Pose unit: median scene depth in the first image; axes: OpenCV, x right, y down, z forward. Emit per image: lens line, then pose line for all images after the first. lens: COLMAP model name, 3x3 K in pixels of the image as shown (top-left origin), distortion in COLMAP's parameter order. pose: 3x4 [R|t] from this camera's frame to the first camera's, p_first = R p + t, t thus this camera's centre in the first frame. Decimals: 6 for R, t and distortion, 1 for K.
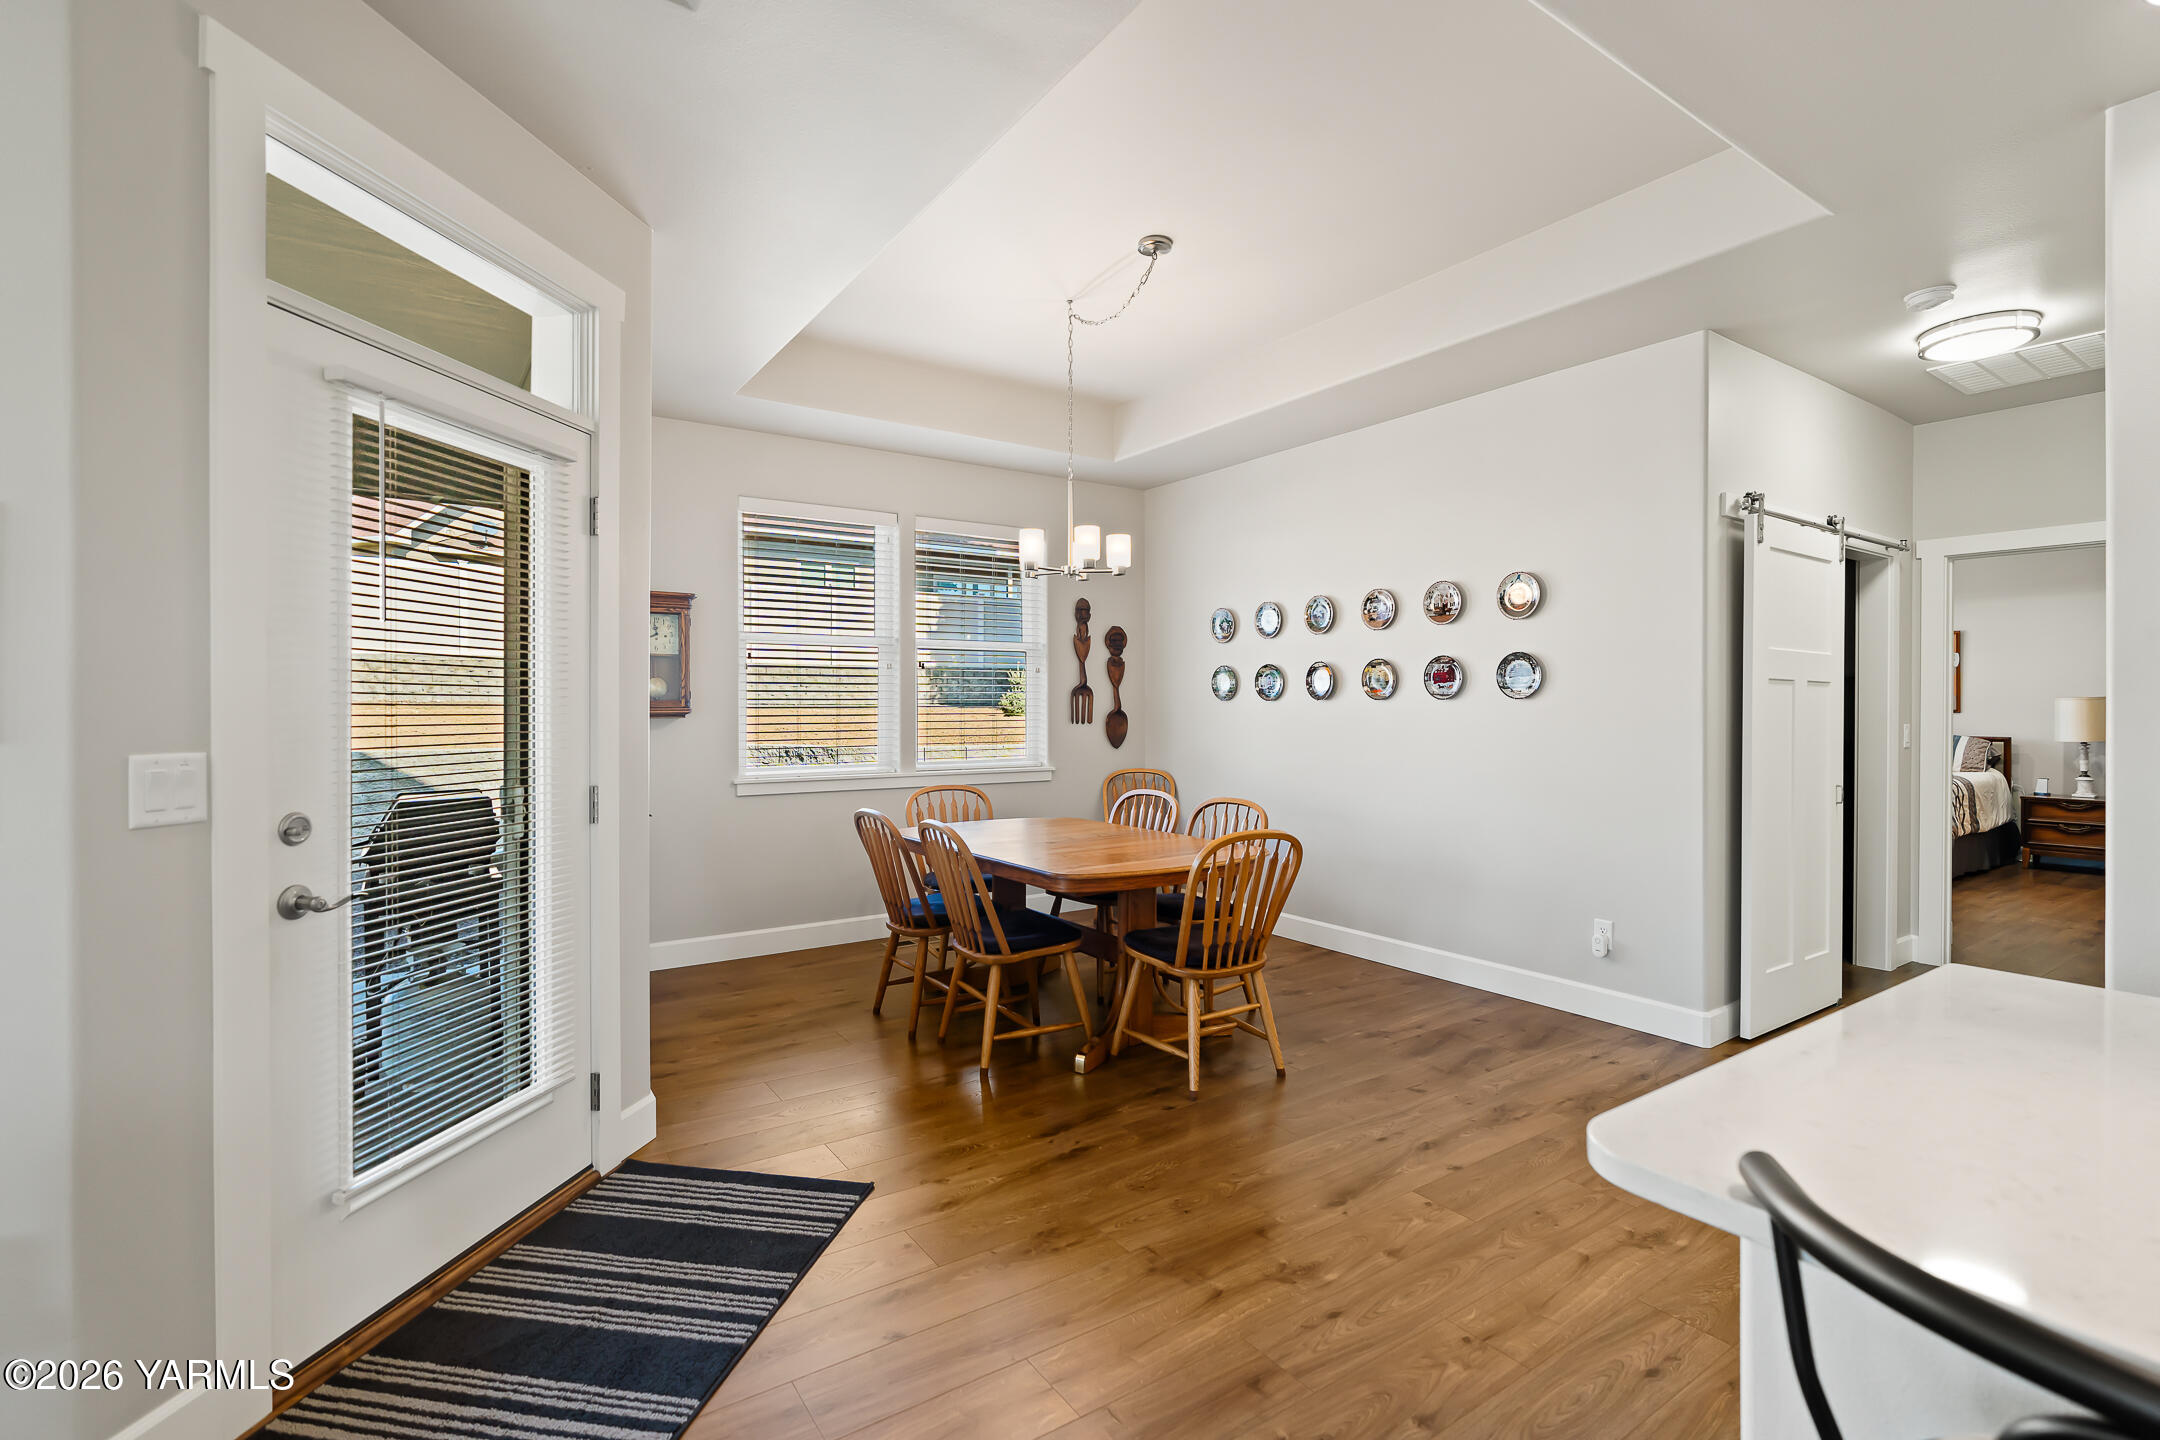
lens RADIAL K [[986.5, 0, 1080.0], [0, 986.5, 720.0], [0, 0, 1]] dist [-0.013229, -0.000056]
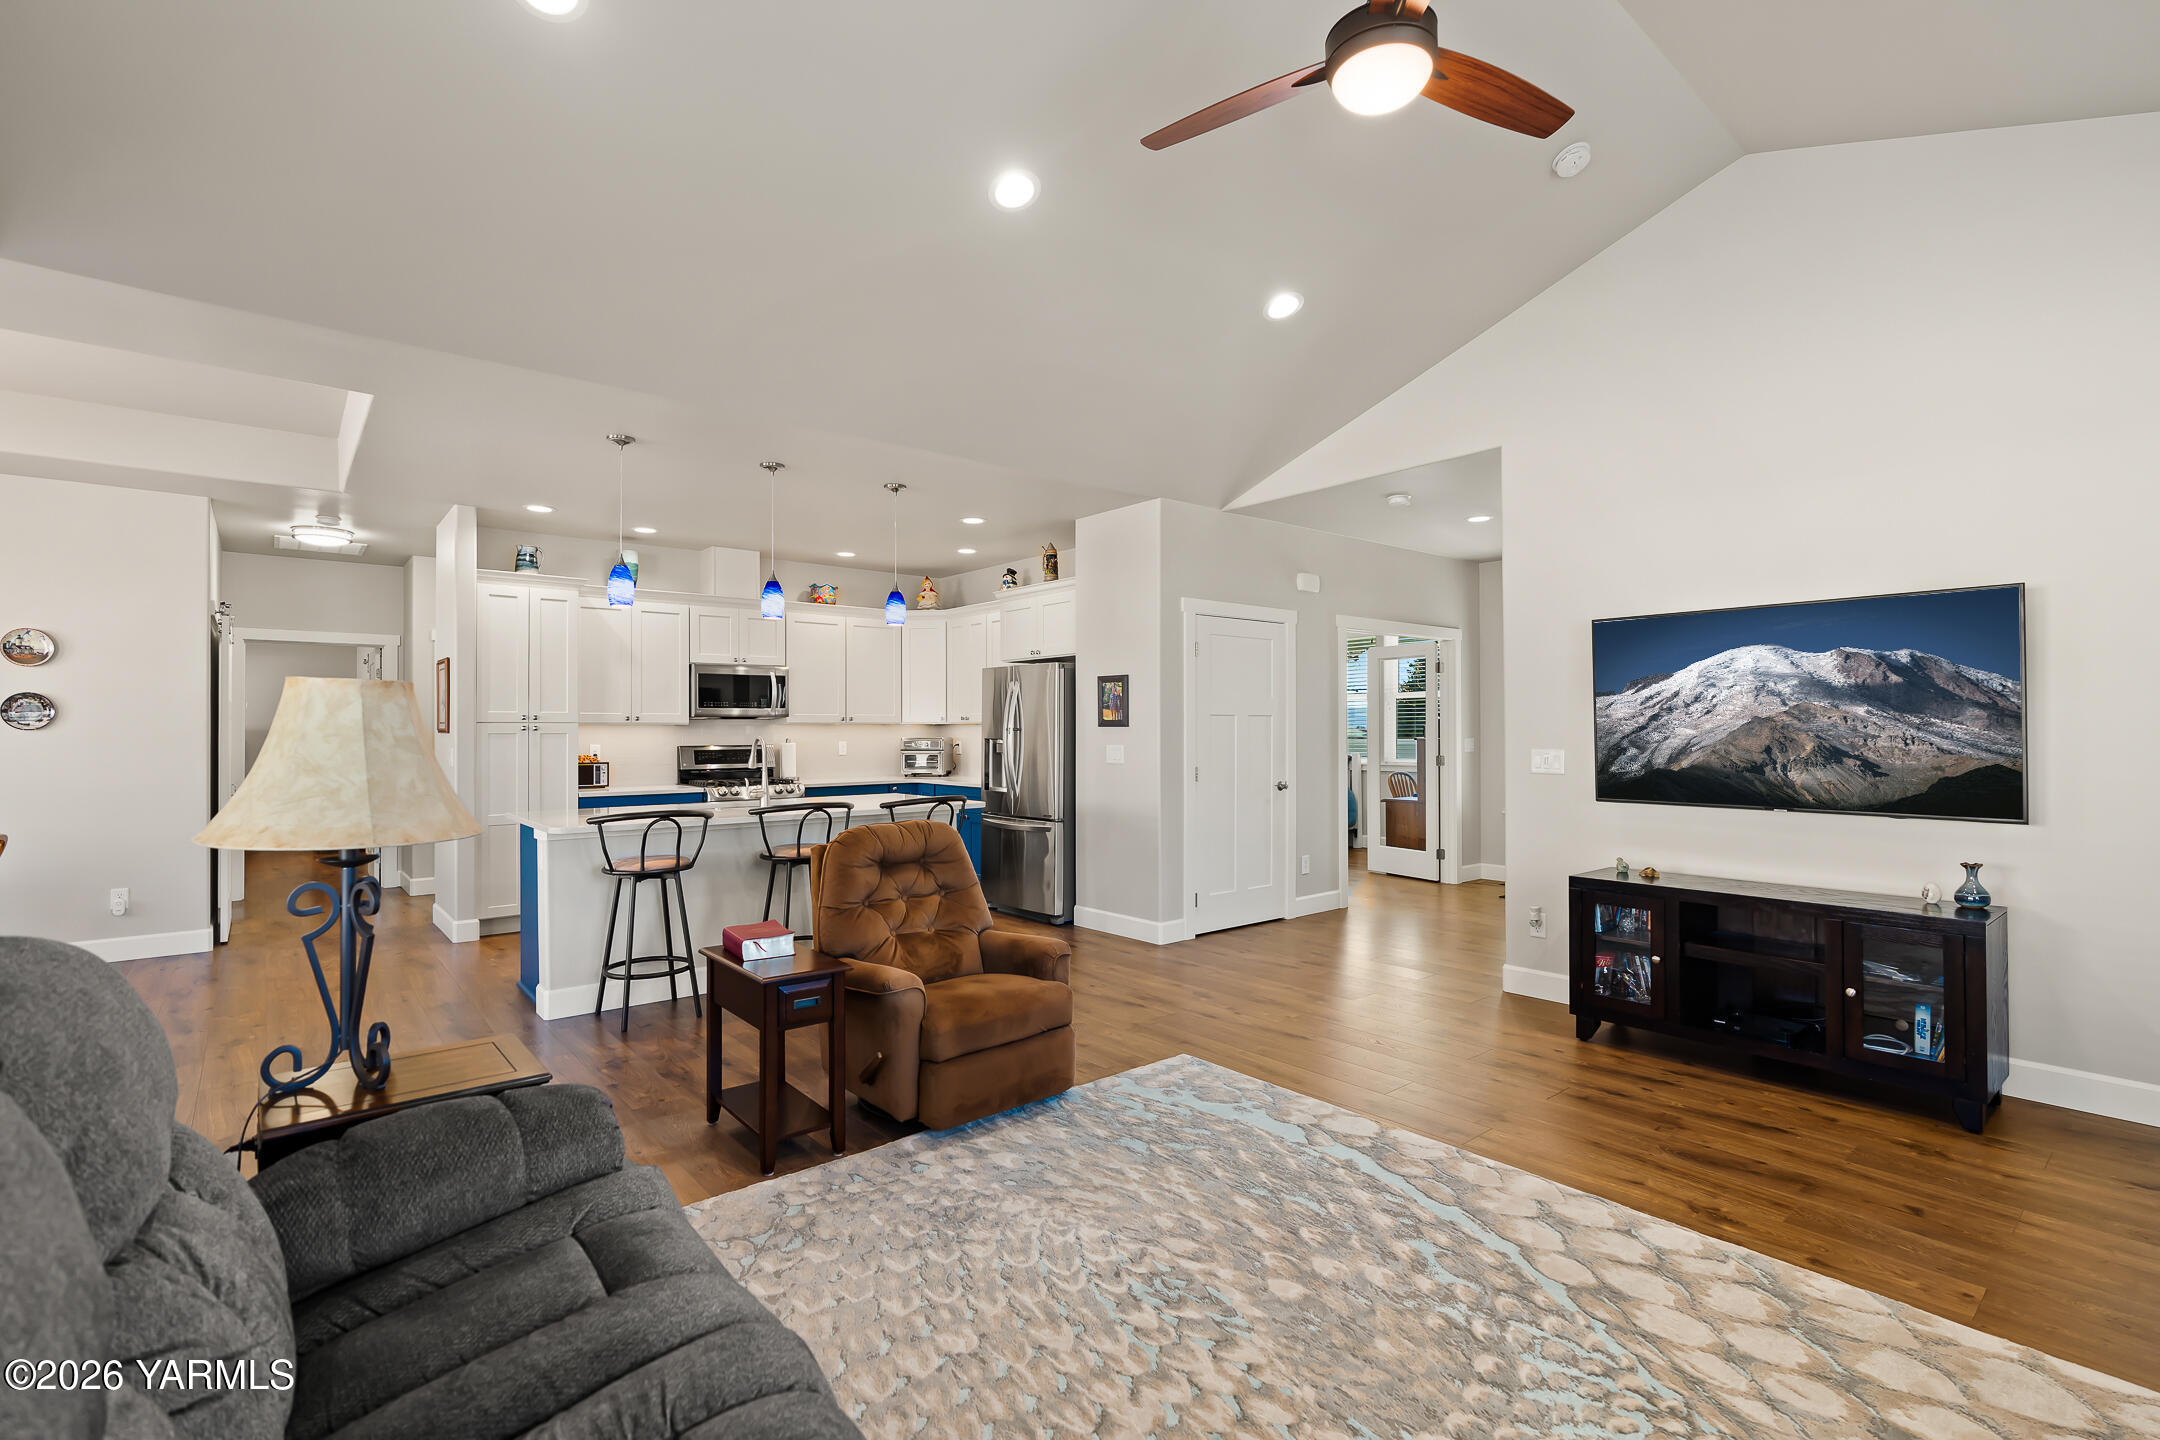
lens RADIAL K [[979.1, 0, 1052.7], [0, 979.1, 721.4], [0, 0, 1]] dist [-0.024372, 0.000164]
pose [[-0.084019, 0.013960, 0.996366, -0.911851], [0.011920, 0.999844, -0.013003, -0.001563], [-0.996393, 0.010784, -0.084173, -0.205359]]
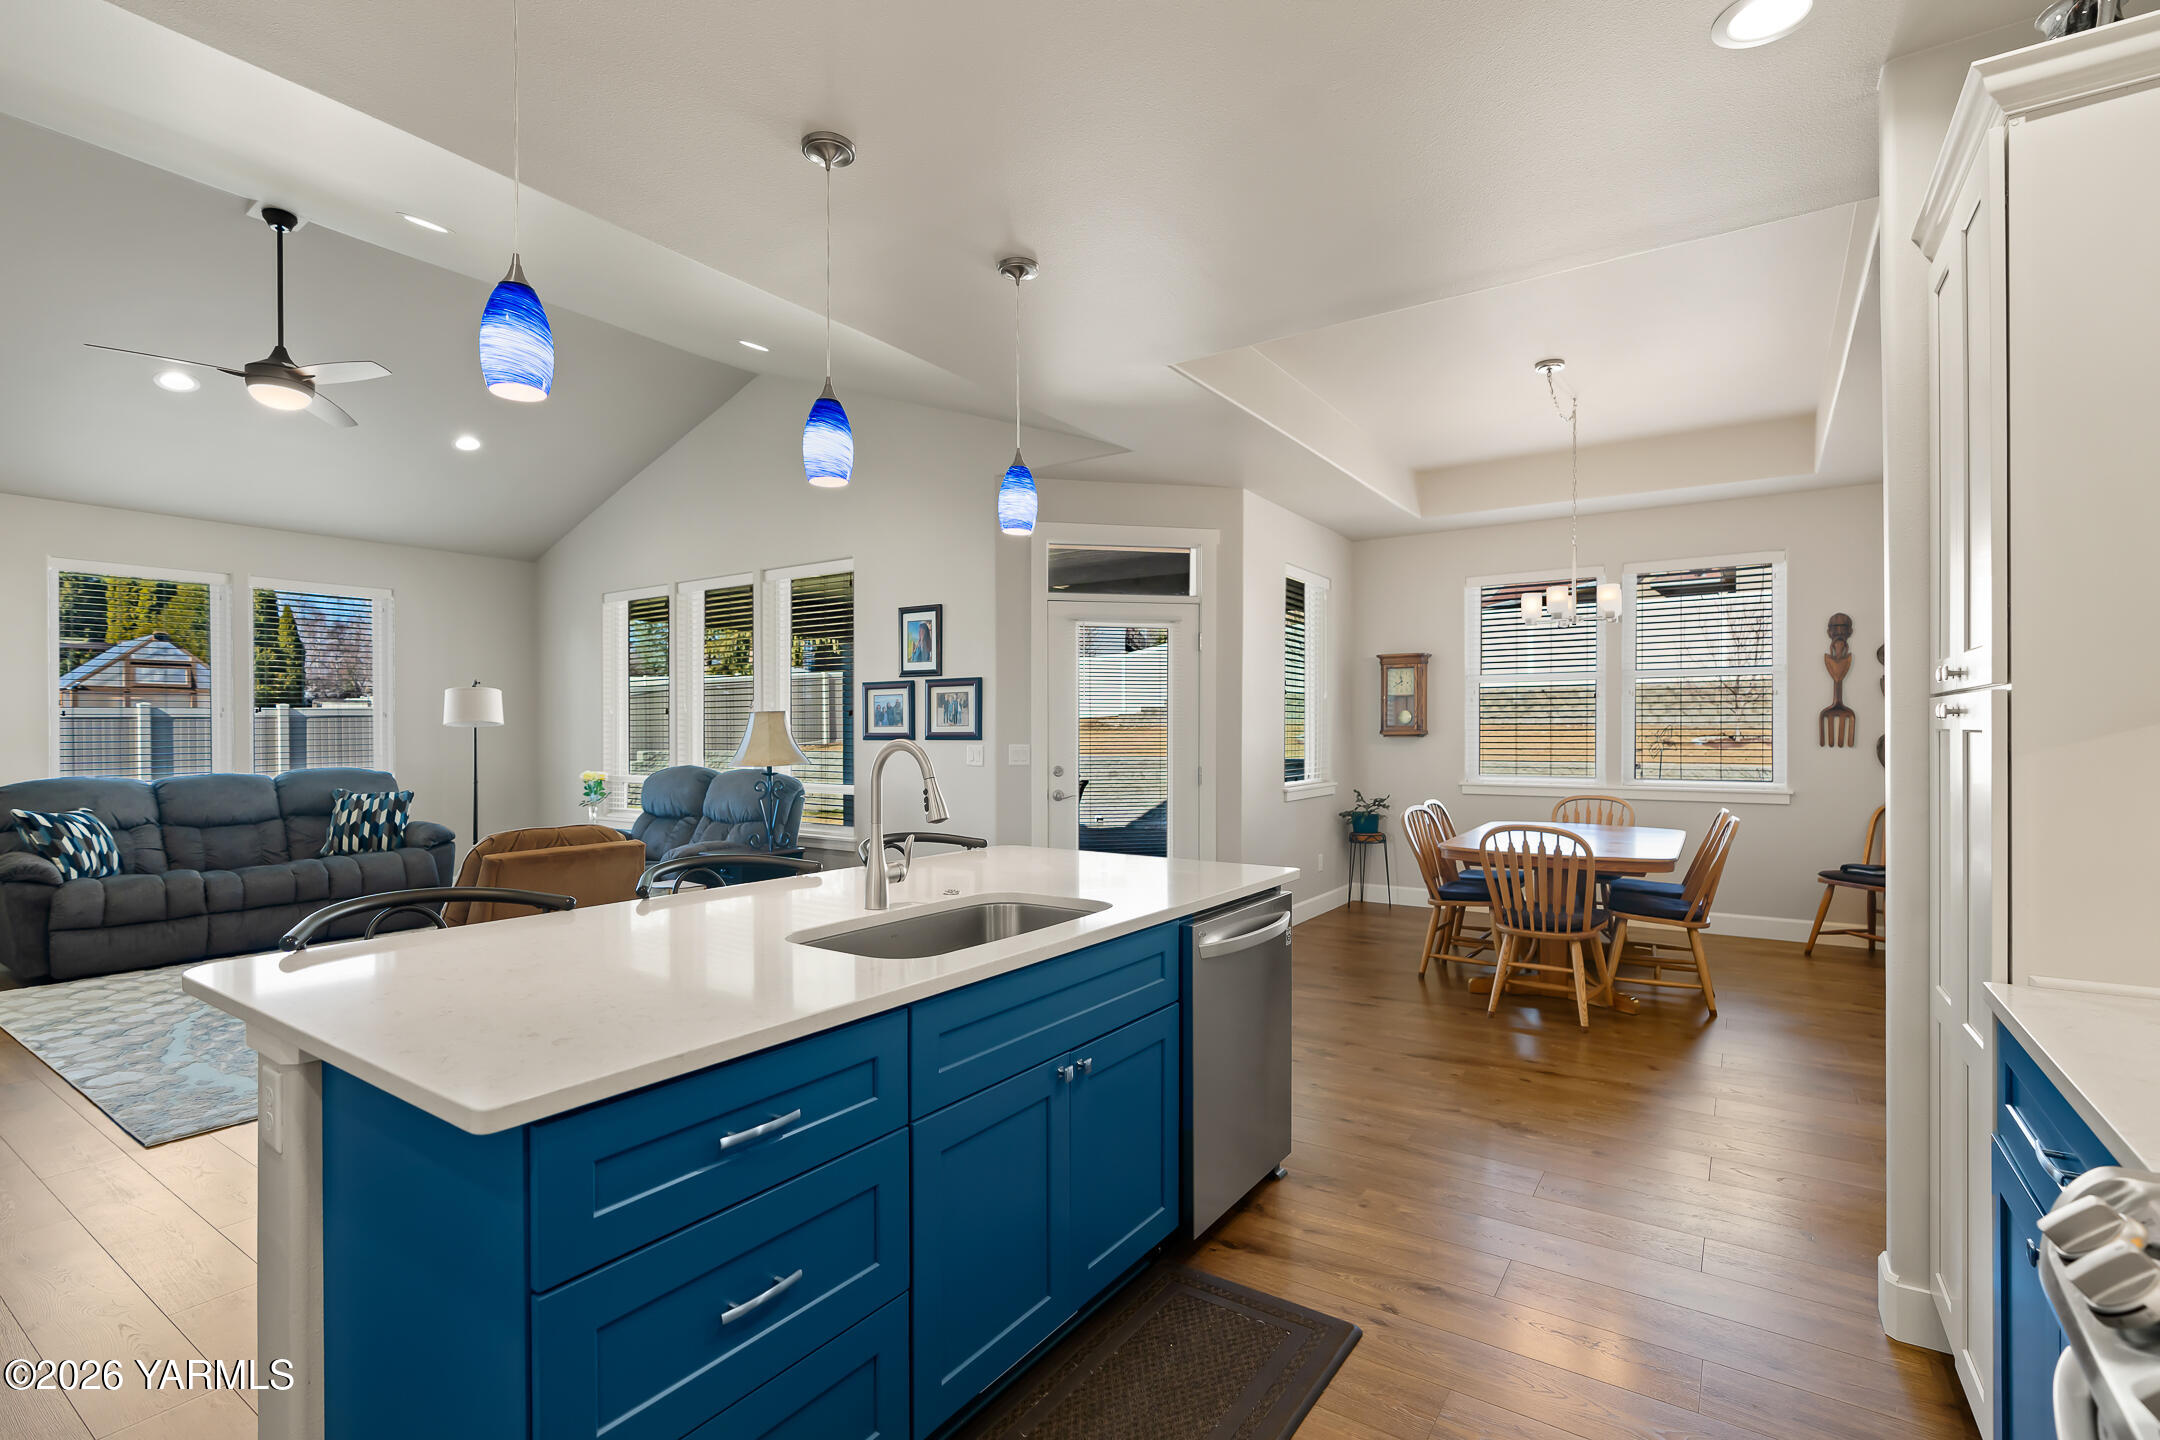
lens RADIAL K [[1008.4, 0, 1050.7], [0, 1008.4, 737.2], [0, 0, 1]] dist [0.001183, 0.001083]
pose [[0.349245, 0.014266, -0.936923, 0.789533], [-0.008206, 0.999892, 0.012166, -0.013143], [0.936995, 0.003440, 0.349325, -0.051201]]
